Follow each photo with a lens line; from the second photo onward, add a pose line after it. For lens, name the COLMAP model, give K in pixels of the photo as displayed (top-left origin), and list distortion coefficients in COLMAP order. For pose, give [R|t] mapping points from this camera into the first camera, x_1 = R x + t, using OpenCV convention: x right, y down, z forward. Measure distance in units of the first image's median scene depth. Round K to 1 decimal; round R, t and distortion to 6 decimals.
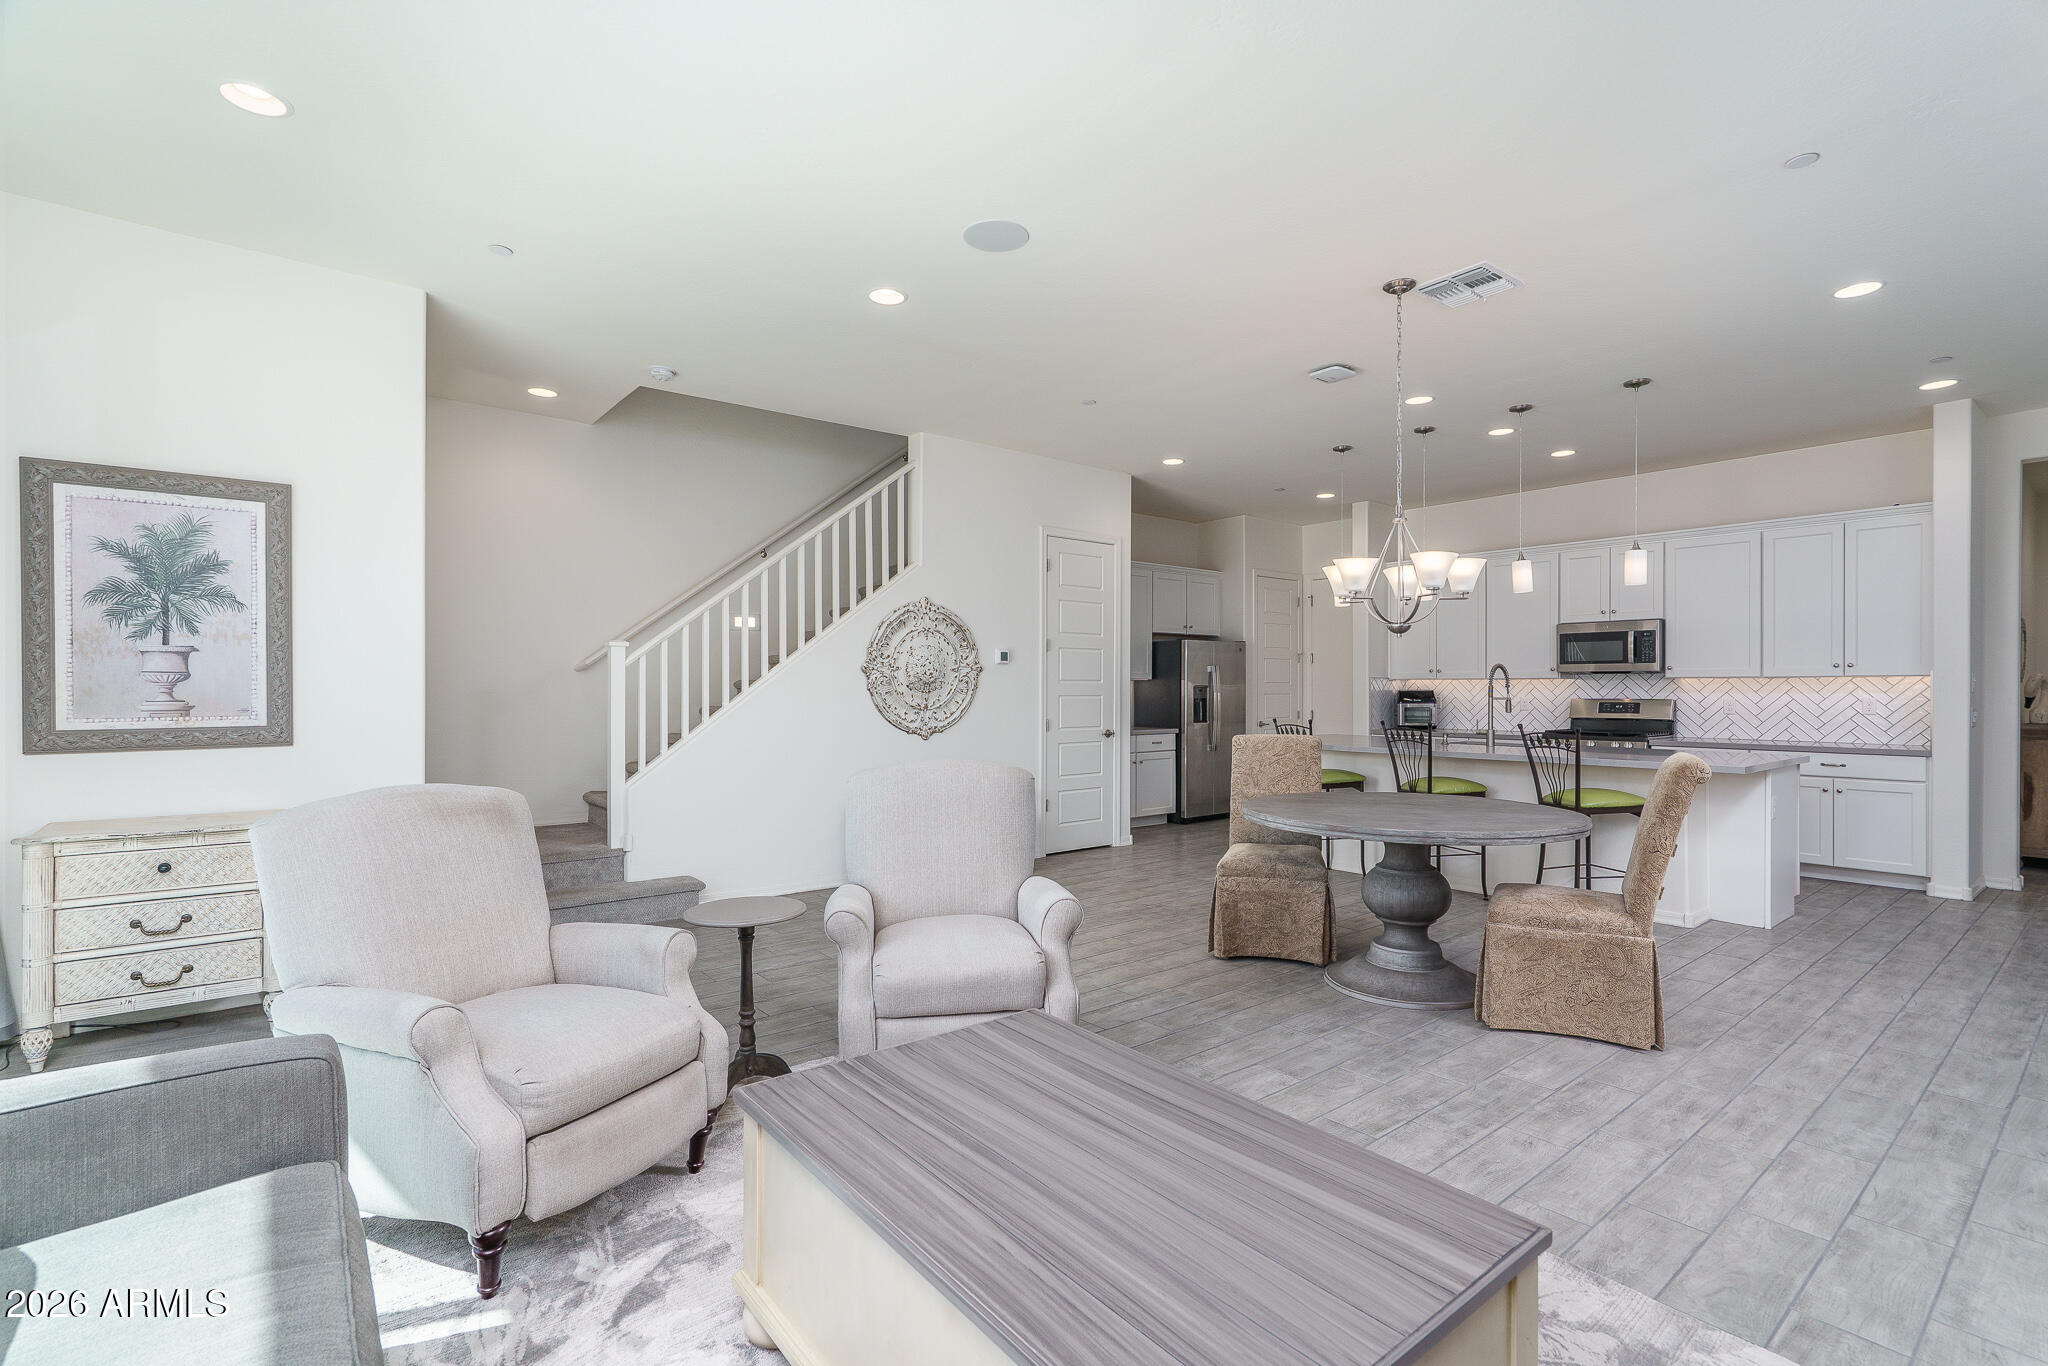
lens RADIAL K [[936.4, 0, 1036.4], [0, 936.4, 690.0], [0, 0, 1]] dist [-0.001154, -0.000045]
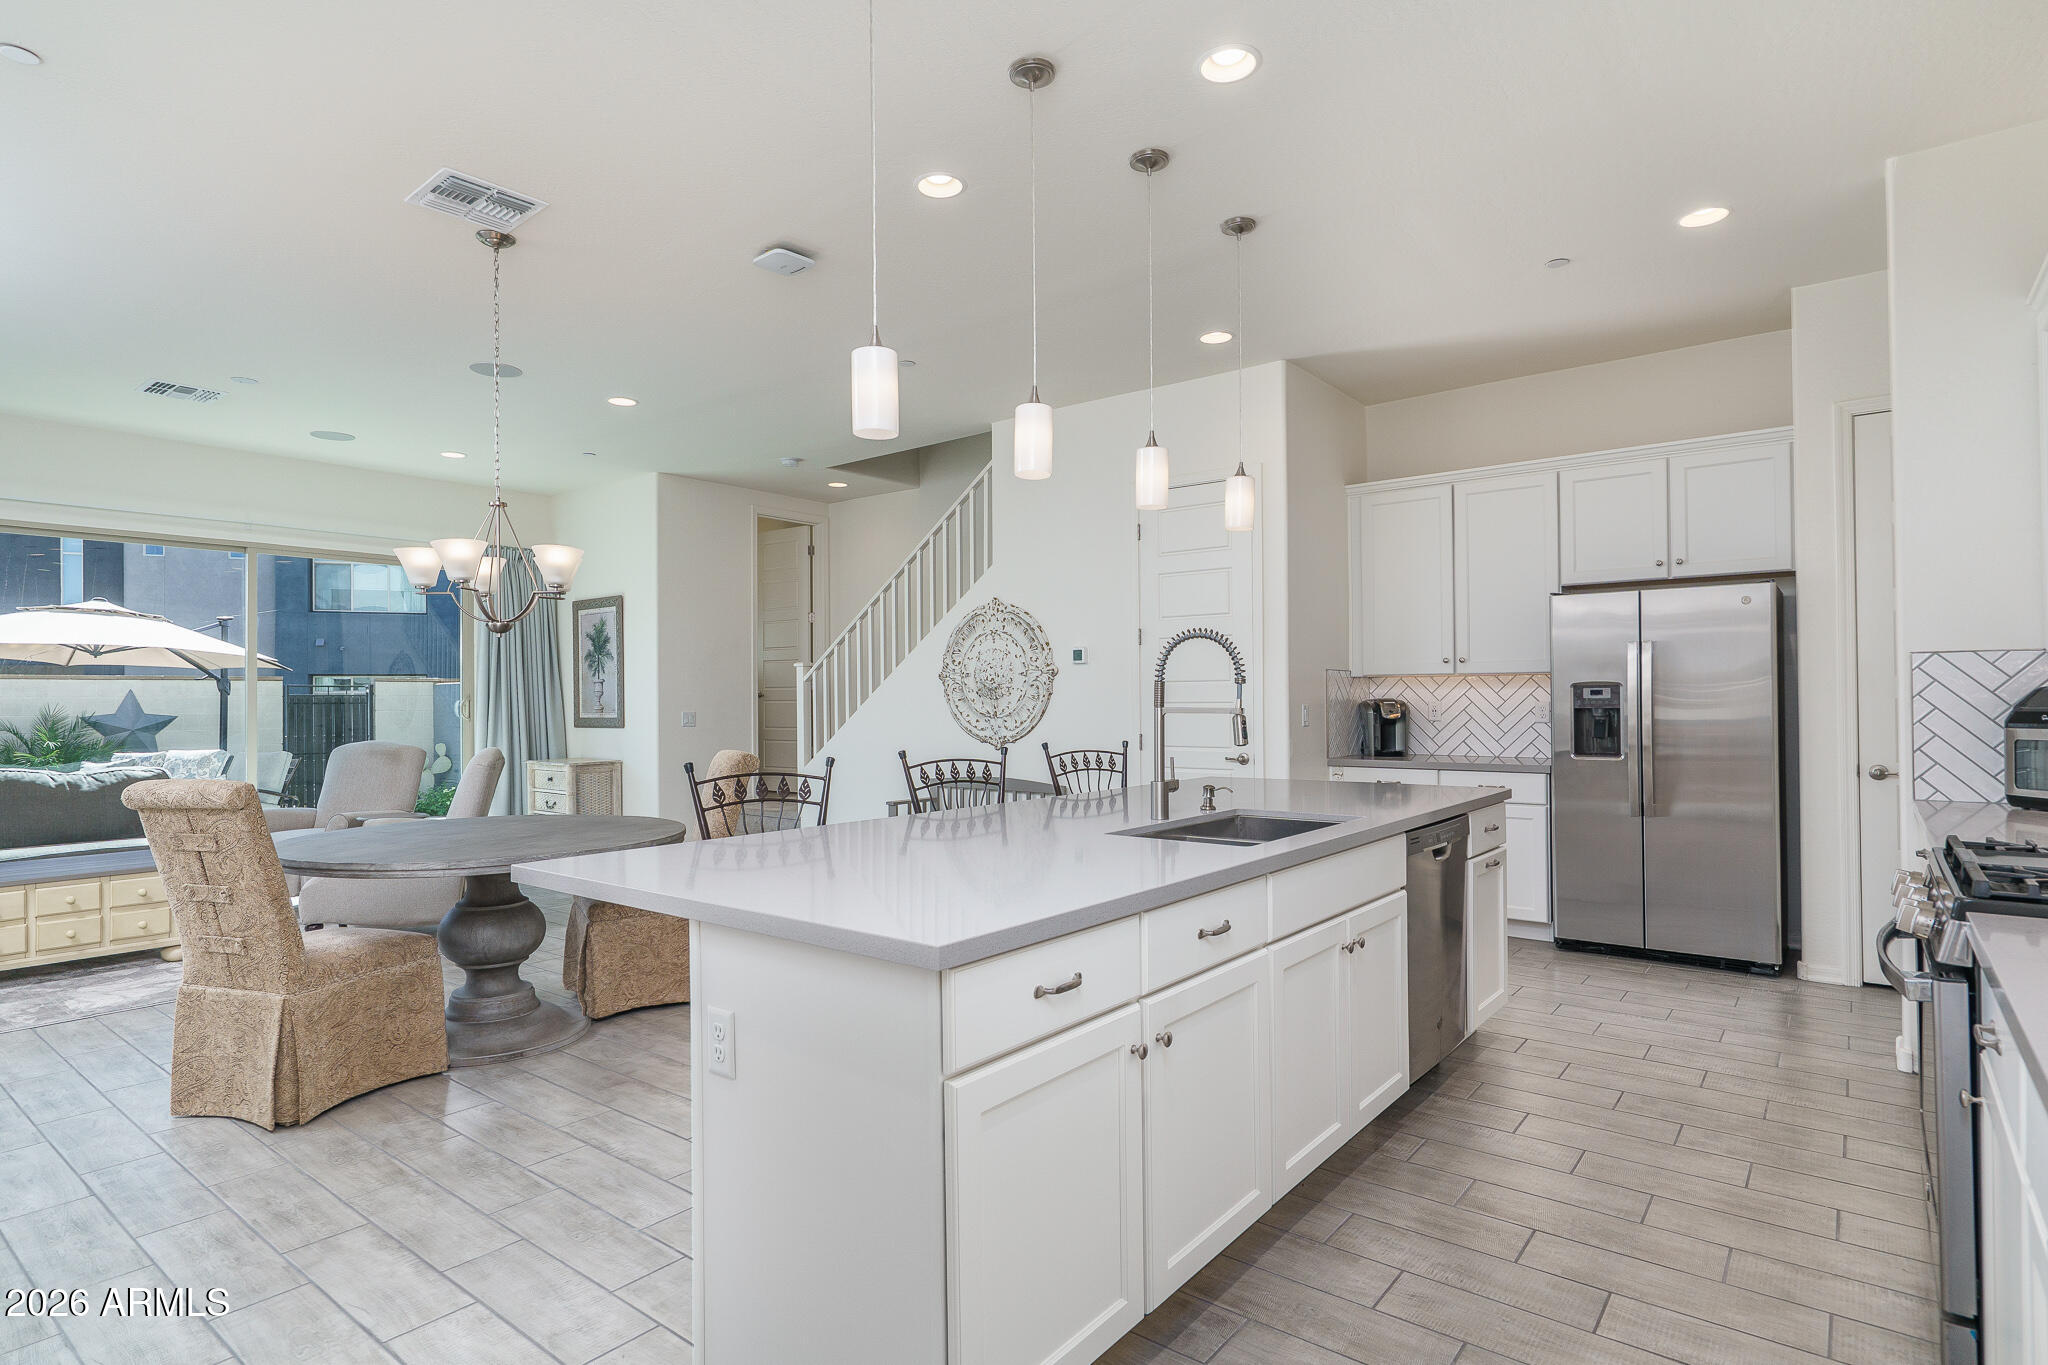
lens RADIAL K [[1061.9, 0, 1024.0], [0, 1061.9, 682.5], [0, 0, 1]] dist [0.000439, -0.000207]
pose [[0.213459, -0.017329, -0.976798, 0.958711], [0.006790, 0.999845, -0.016254, 0.003589], [0.976928, -0.003163, 0.213543, 0.830101]]
